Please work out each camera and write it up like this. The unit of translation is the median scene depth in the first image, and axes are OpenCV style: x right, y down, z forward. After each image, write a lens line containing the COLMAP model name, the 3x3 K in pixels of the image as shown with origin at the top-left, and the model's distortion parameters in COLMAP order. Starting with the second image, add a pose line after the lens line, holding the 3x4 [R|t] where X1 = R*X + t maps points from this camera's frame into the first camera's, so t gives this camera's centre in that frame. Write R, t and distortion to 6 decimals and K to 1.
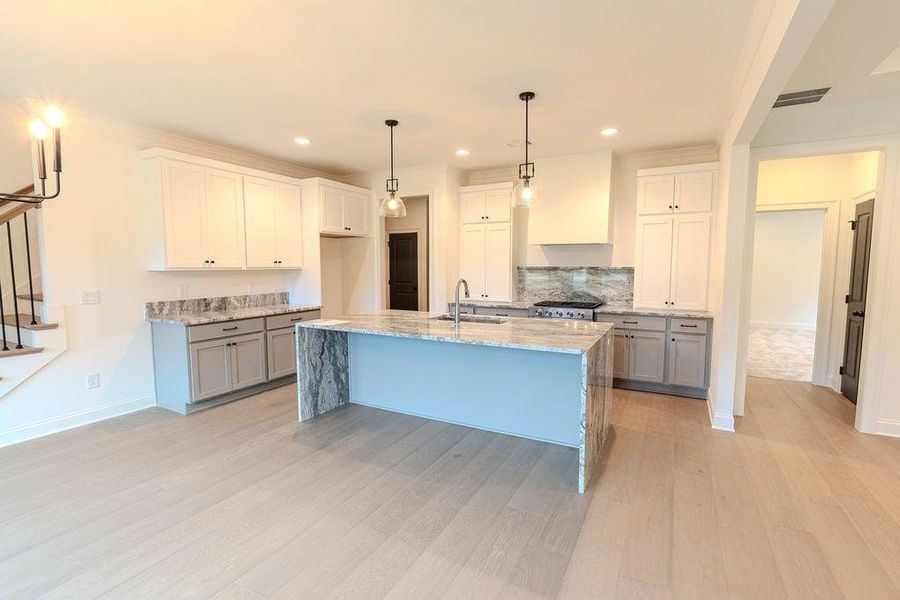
lens RADIAL K [[409.8, 0, 453.9], [0, 409.8, 299.7], [0, 0, 1]] dist [-0.004670, -0.000265]
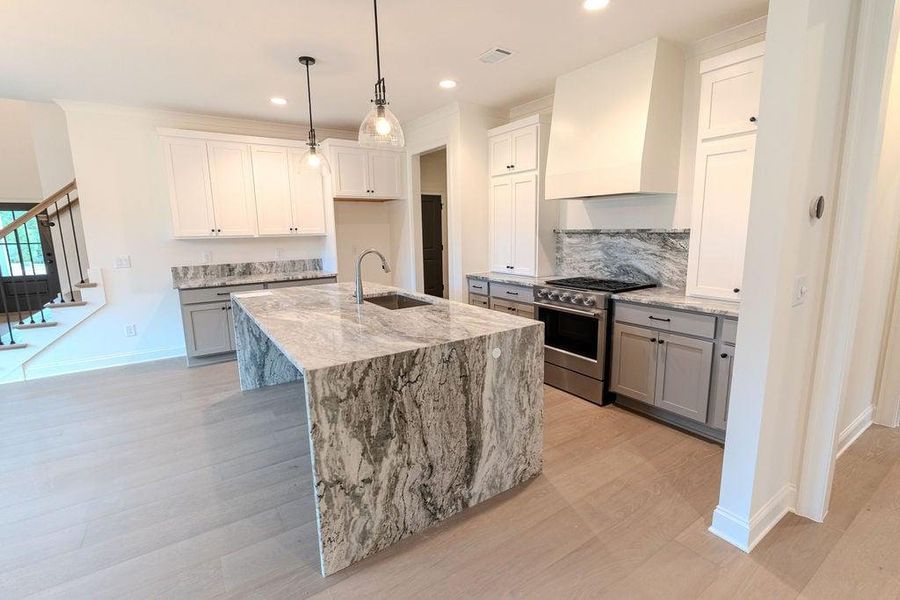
lens RADIAL K [[409.8, 0, 453.9], [0, 409.8, 299.7], [0, 0, 1]] dist [-0.004670, -0.000265]
pose [[0.885648, 0.064294, -0.459885, 0.429239], [-0.021922, 0.995053, 0.096895, -0.027002], [0.463840, -0.075733, 0.882676, 0.297612]]
